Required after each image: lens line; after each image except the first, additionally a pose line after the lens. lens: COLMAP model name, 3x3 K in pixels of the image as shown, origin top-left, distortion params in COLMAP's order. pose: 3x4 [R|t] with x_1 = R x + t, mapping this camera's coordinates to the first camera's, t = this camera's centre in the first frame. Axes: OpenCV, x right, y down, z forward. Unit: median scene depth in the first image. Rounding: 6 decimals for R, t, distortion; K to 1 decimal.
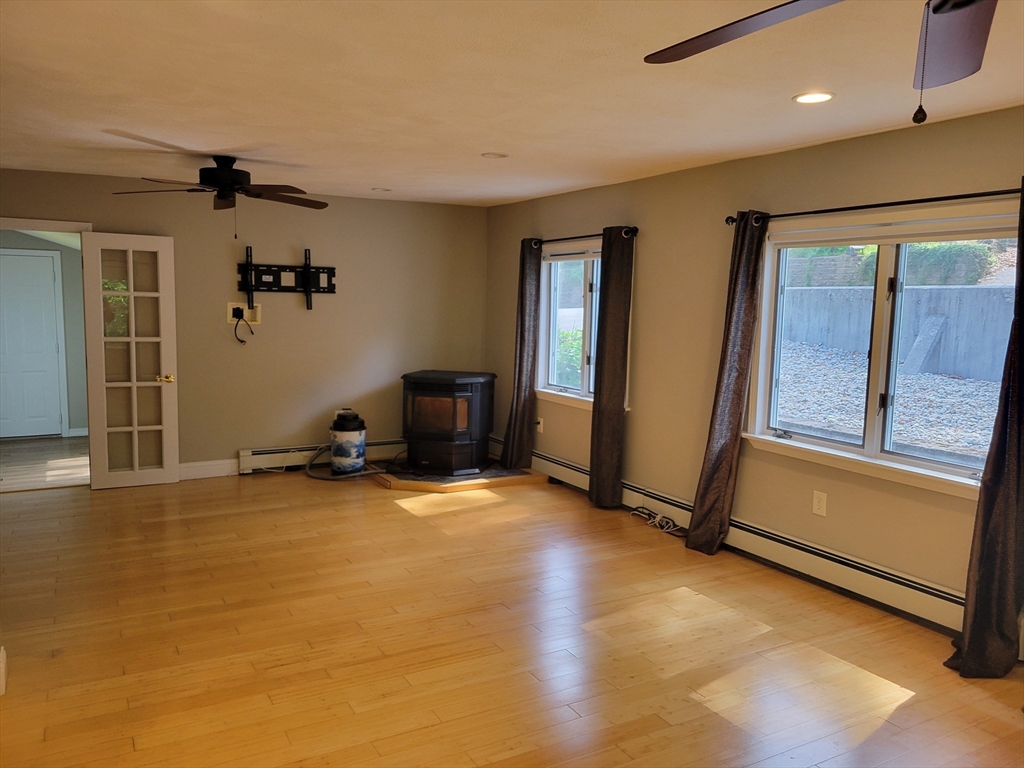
lens RADIAL K [[769.0, 0, 497.6], [0, 769.0, 387.4], [0, 0, 1]] dist [0.060120, -0.039779]
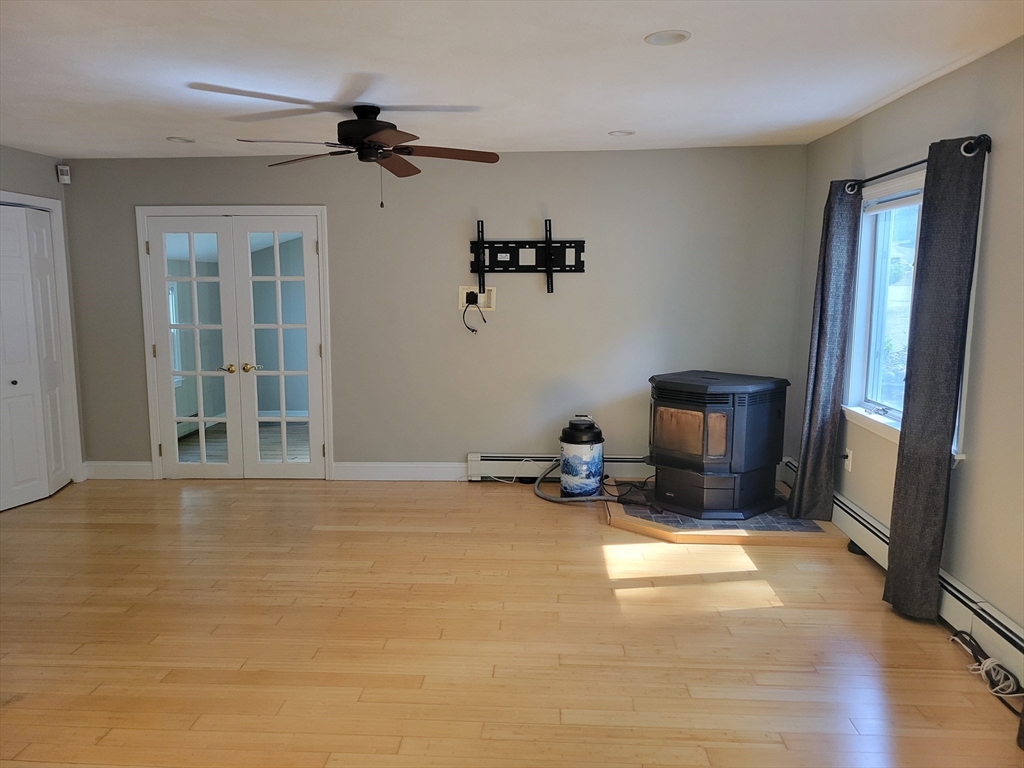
lens RADIAL K [[769.0, 0, 497.6], [0, 769.0, 387.4], [0, 0, 1]] dist [0.060120, -0.039779]
pose [[0.848345, 0.052230, -0.526861, 0.153909], [-0.041400, 0.998619, 0.032335, -0.024067], [0.527823, -0.005620, 0.849336, 0.271582]]
